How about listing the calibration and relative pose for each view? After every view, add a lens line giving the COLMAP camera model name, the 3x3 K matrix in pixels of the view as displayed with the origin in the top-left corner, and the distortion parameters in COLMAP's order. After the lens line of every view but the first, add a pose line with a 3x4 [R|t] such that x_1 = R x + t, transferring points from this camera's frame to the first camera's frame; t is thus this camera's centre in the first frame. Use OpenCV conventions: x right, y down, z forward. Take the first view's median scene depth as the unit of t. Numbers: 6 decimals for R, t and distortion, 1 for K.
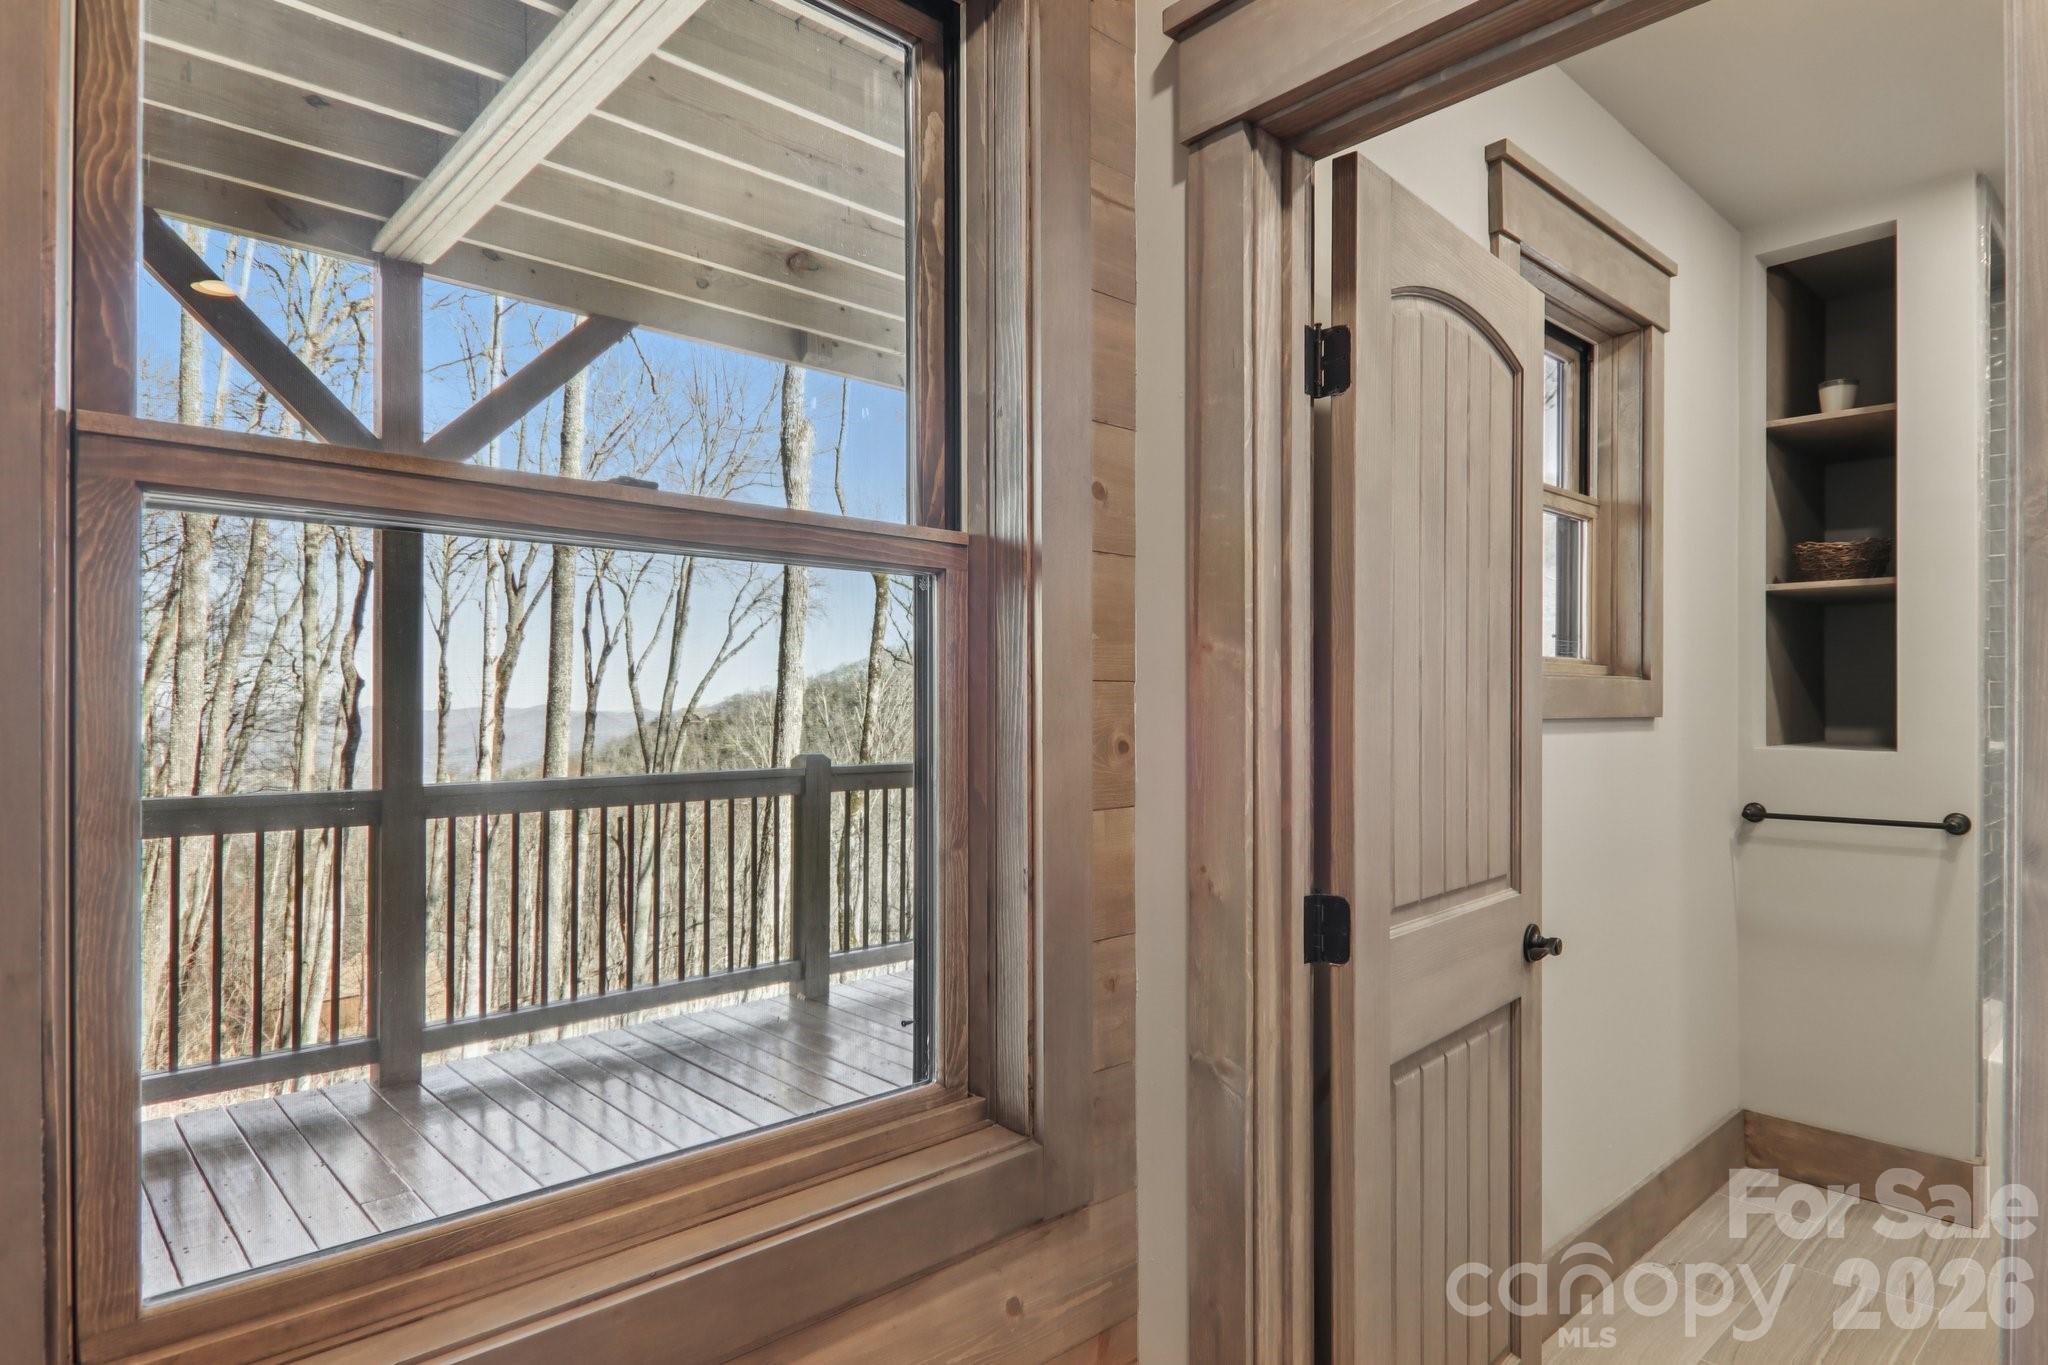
lens RADIAL K [[1126.9, 0, 1016.9], [0, 1126.9, 696.3], [0, 0, 1]] dist [0.028302, -0.020363]
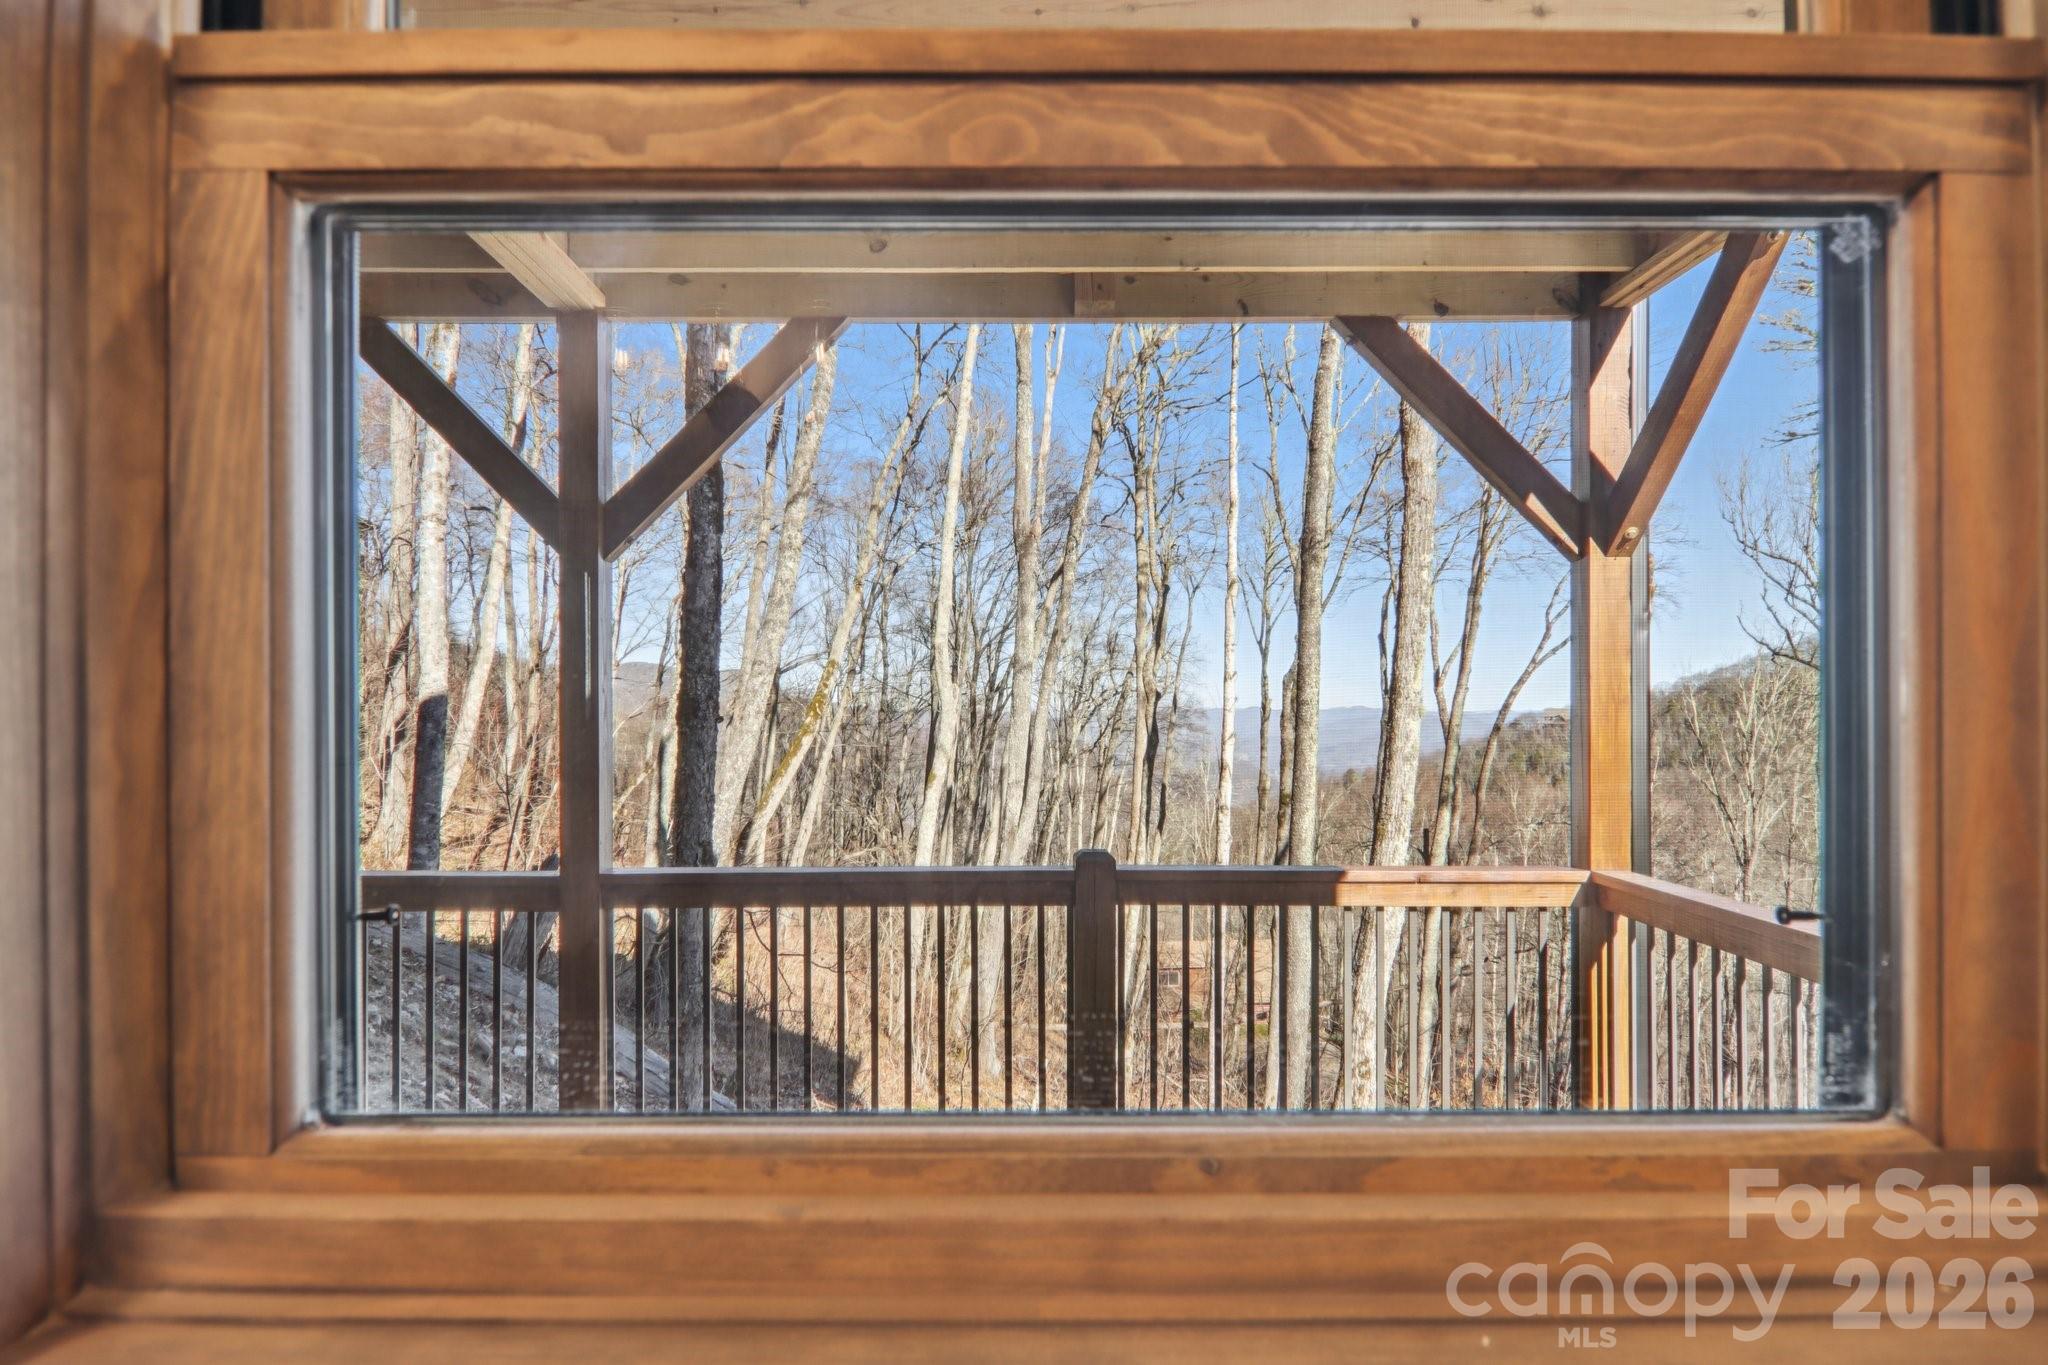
lens RADIAL K [[1126.9, 0, 1016.9], [0, 1126.9, 696.3], [0, 0, 1]] dist [0.028302, -0.020363]
pose [[0.738645, -0.004662, -0.674078, 0.947551], [0.005721, 0.999983, -0.000646, -0.164539], [0.674070, -0.003379, 0.738660, 1.483878]]
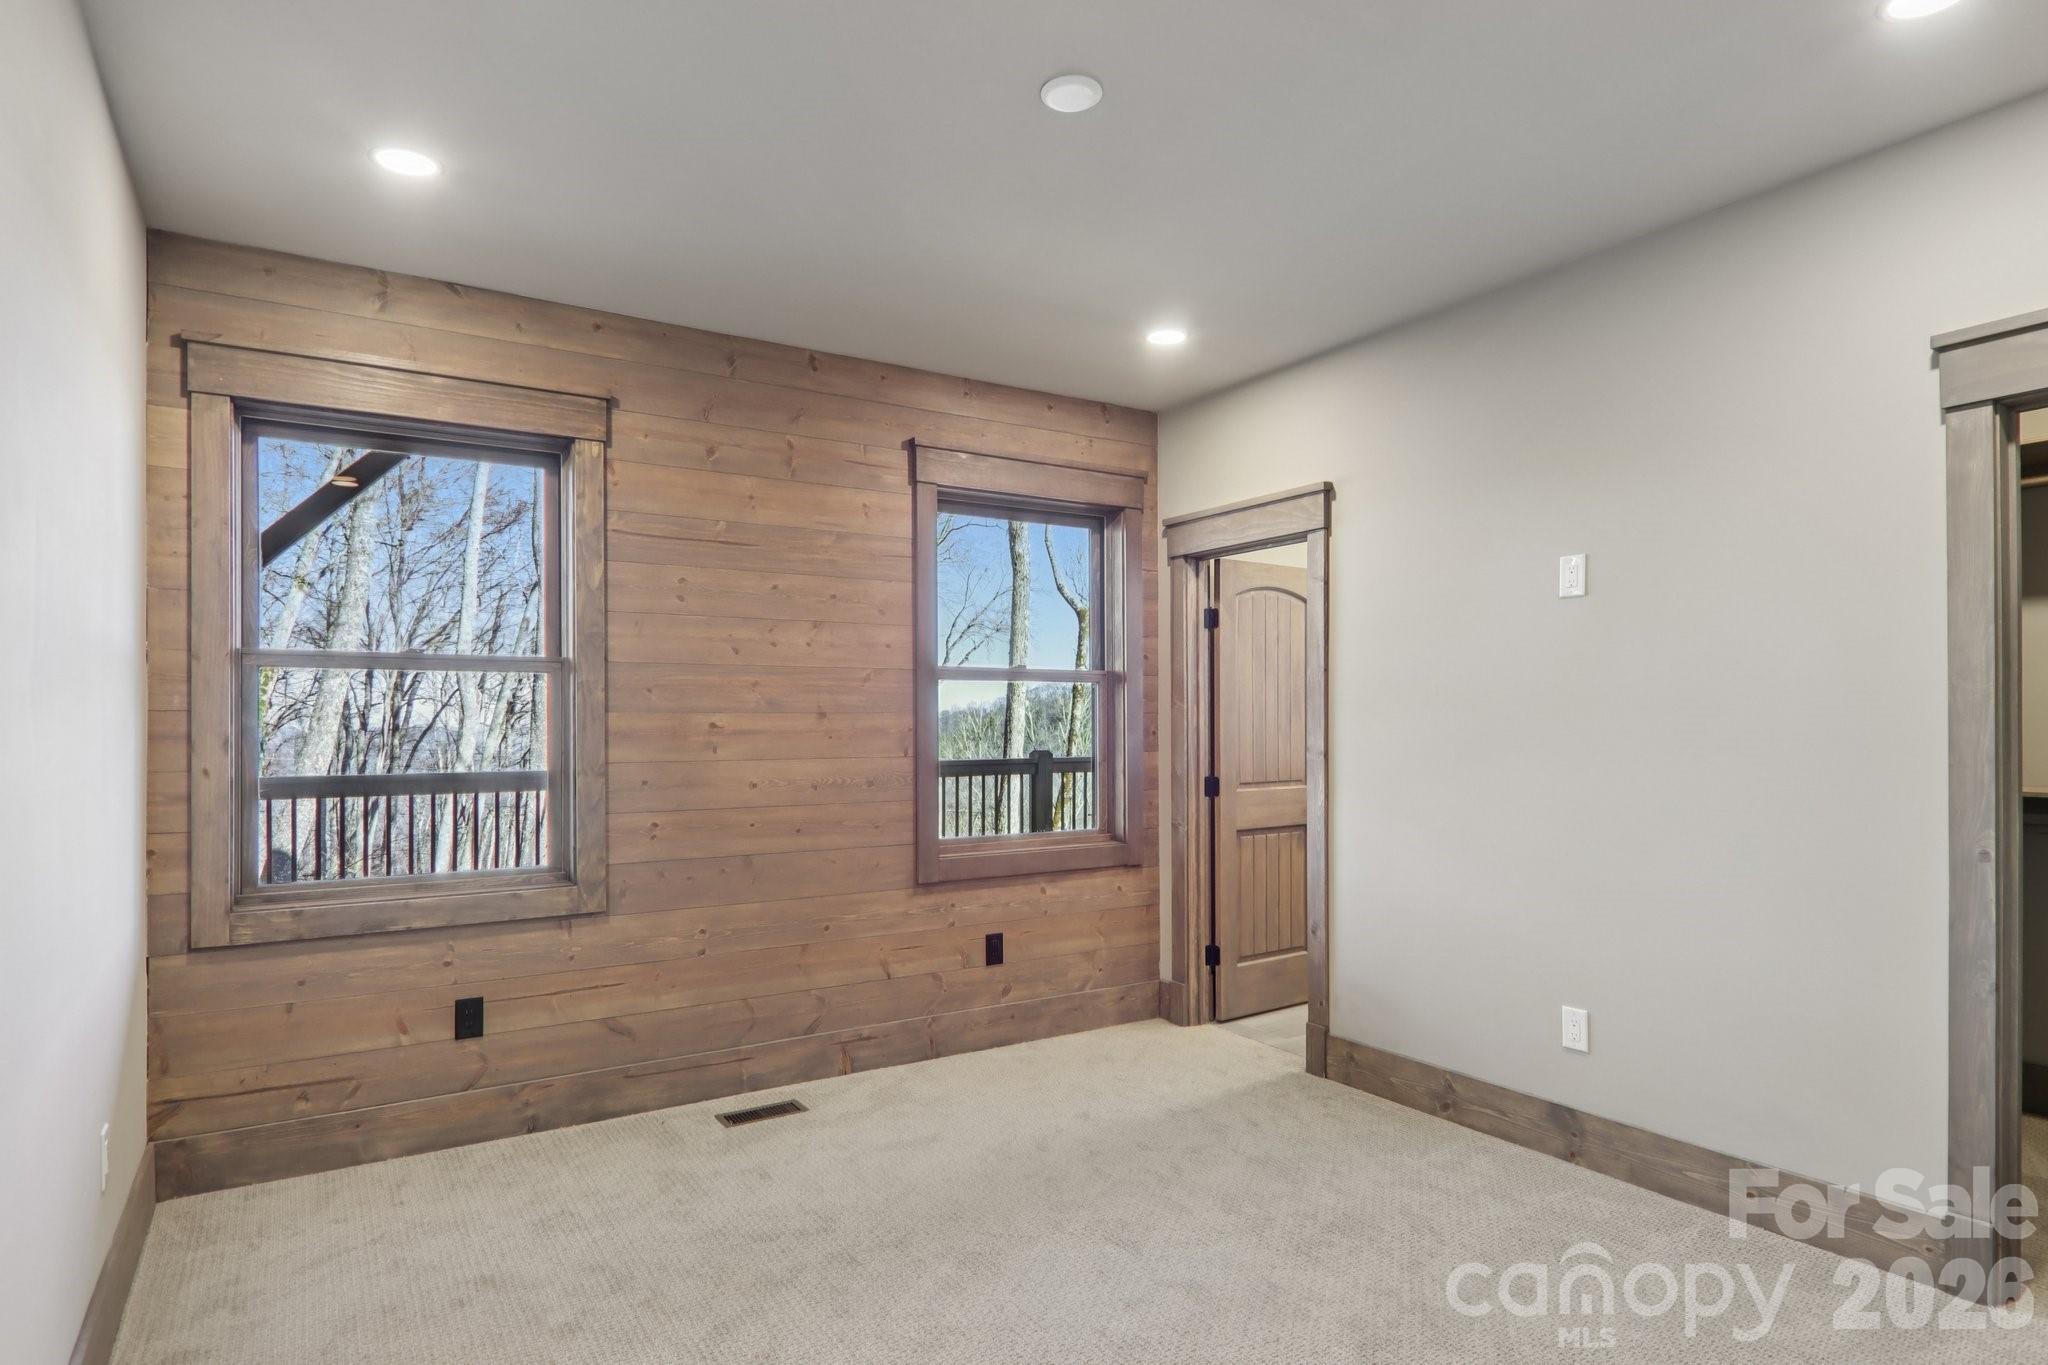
lens RADIAL K [[1146.3, 0, 1022.1], [0, 1146.3, 710.5], [0, 0, 1]] dist [0.028554, -0.019492]
pose [[0.984948, -0.002696, -0.172827, 0.287483], [0.002452, 0.999996, -0.001624, -0.016376], [0.172831, 0.001176, 0.984951, -2.334900]]
